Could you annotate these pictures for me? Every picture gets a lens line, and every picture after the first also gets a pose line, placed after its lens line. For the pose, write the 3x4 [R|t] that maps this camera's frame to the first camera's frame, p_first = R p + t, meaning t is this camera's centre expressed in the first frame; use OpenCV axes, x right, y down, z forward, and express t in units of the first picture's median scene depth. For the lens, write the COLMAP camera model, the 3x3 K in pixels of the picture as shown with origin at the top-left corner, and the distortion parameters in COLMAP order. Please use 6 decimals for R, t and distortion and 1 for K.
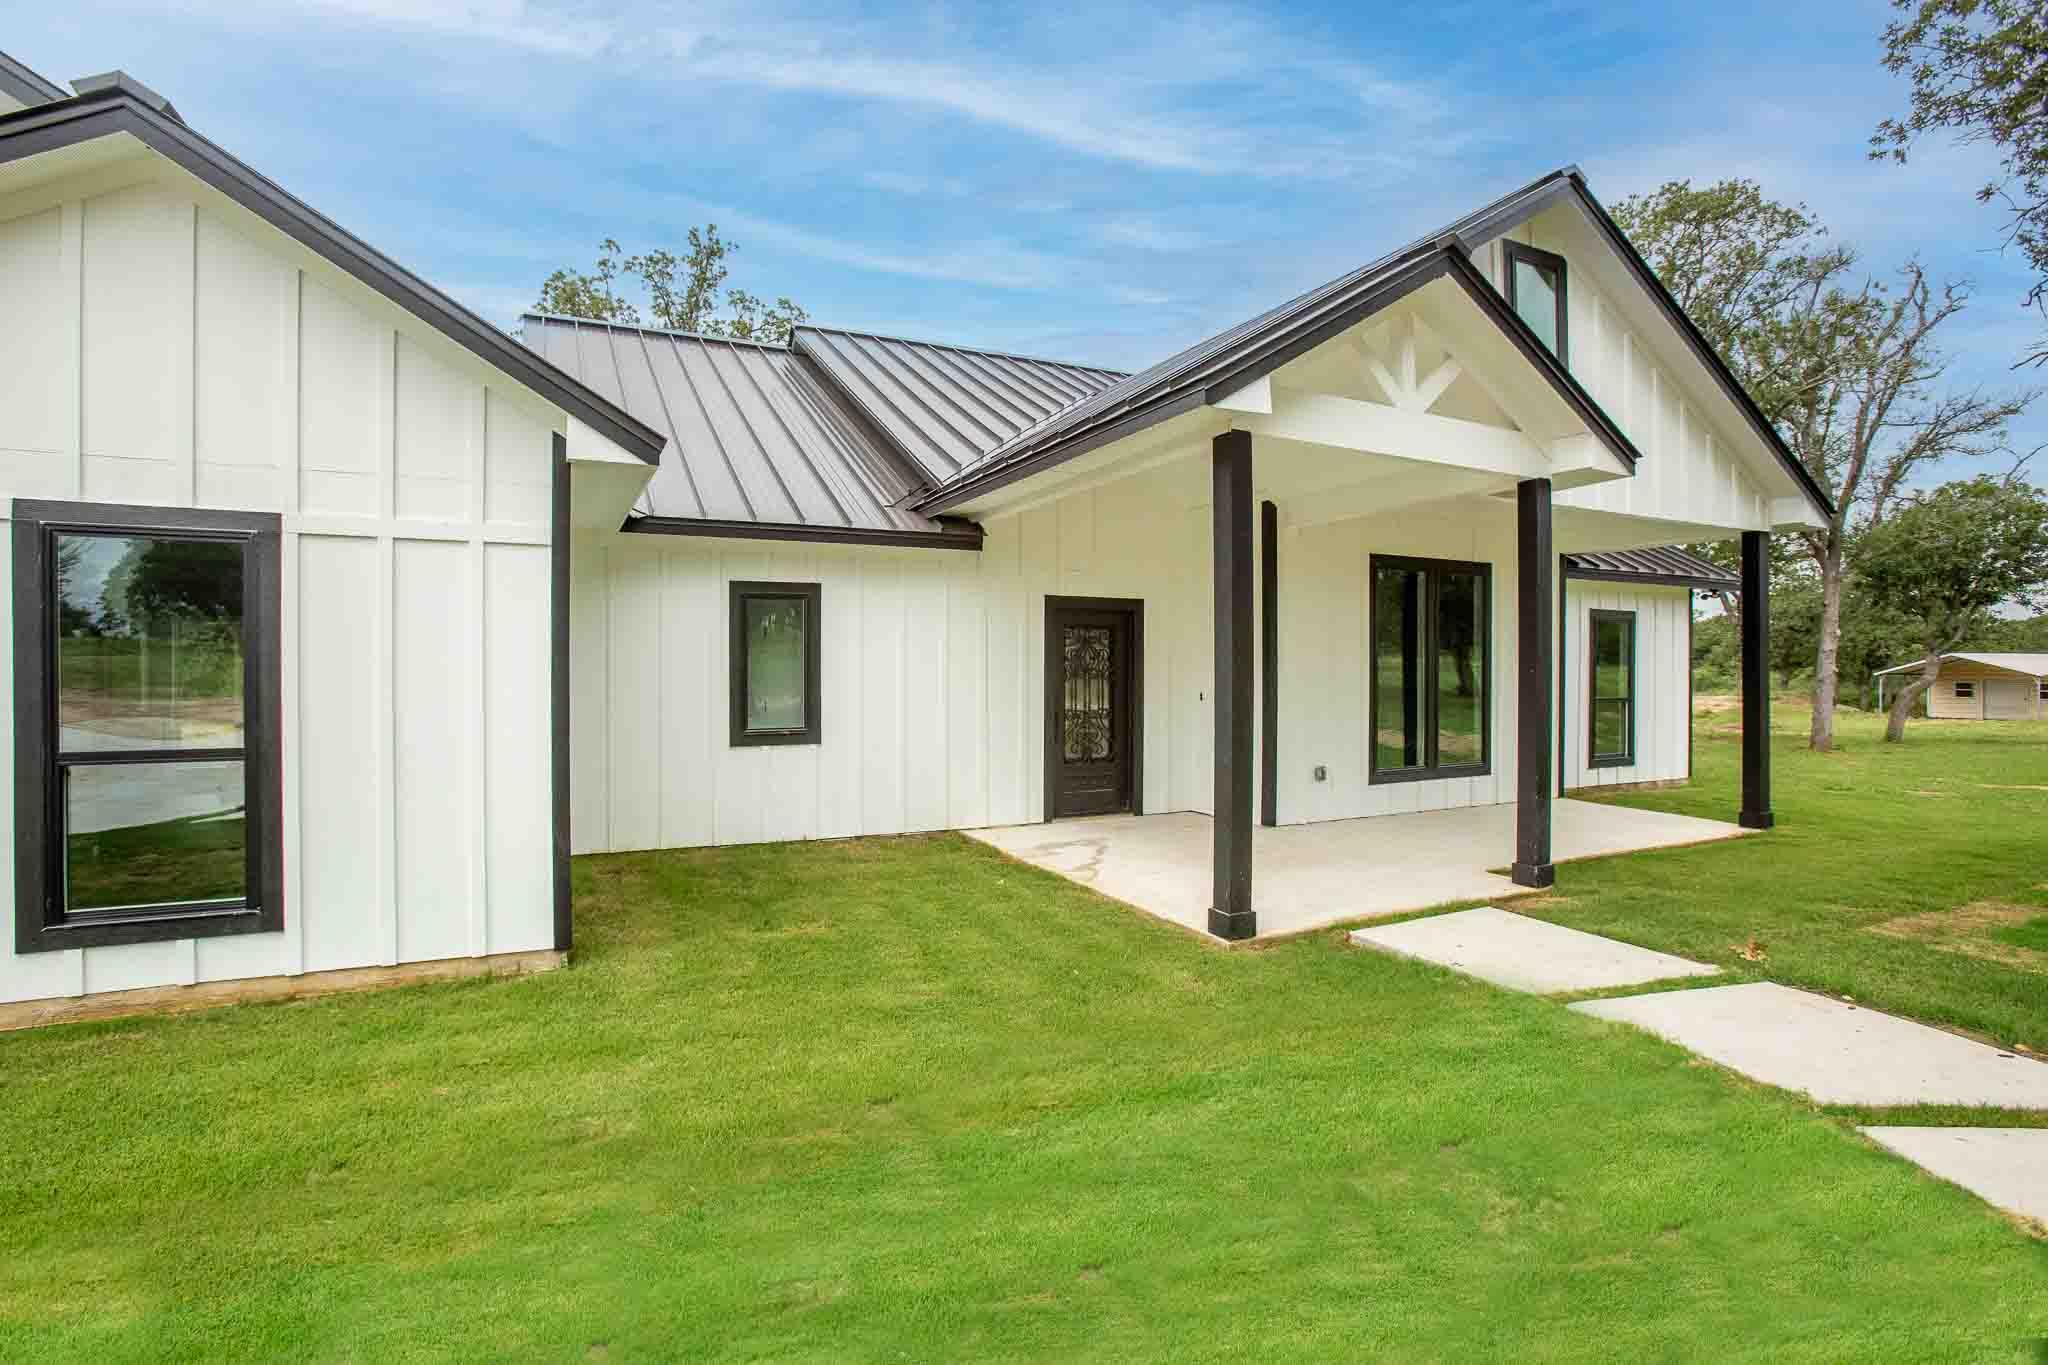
lens RADIAL K [[1079.0, 0, 1021.6], [0, 1079.0, 682.1], [0, 0, 1]] dist [-0.040846, 0.003238]
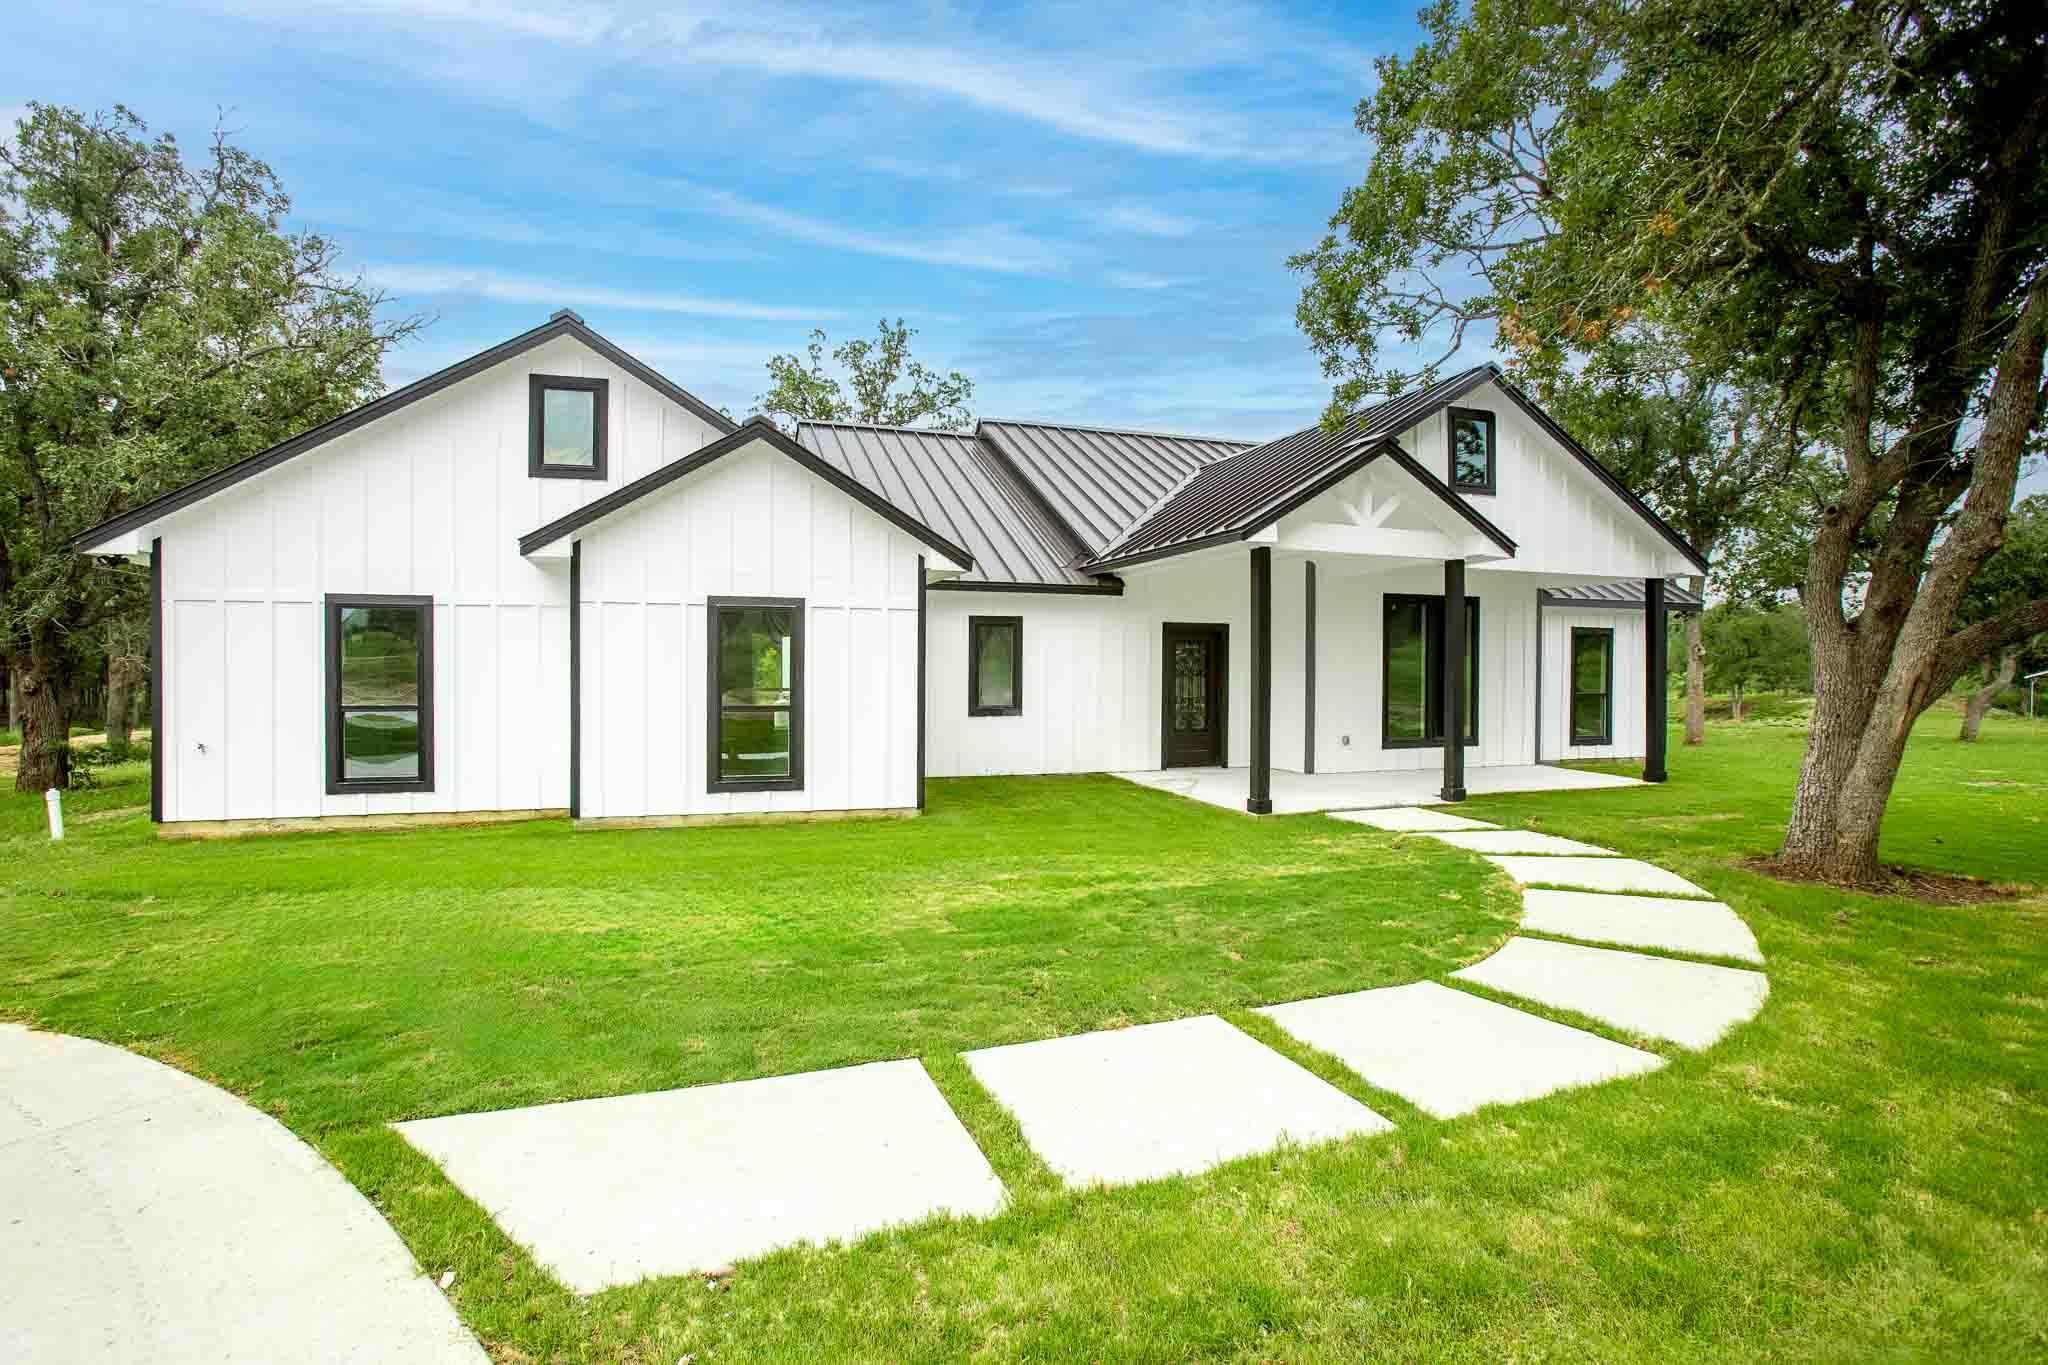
lens RADIAL K [[1079.0, 0, 1006.2], [0, 1079.0, 676.4], [0, 0, 1]] dist [-0.040846, 0.003238]
pose [[0.992068, 0.005220, -0.125598, -0.006201], [-0.005700, 0.999978, -0.003461, 0.003757], [0.125577, 0.004150, 0.992075, -0.606733]]
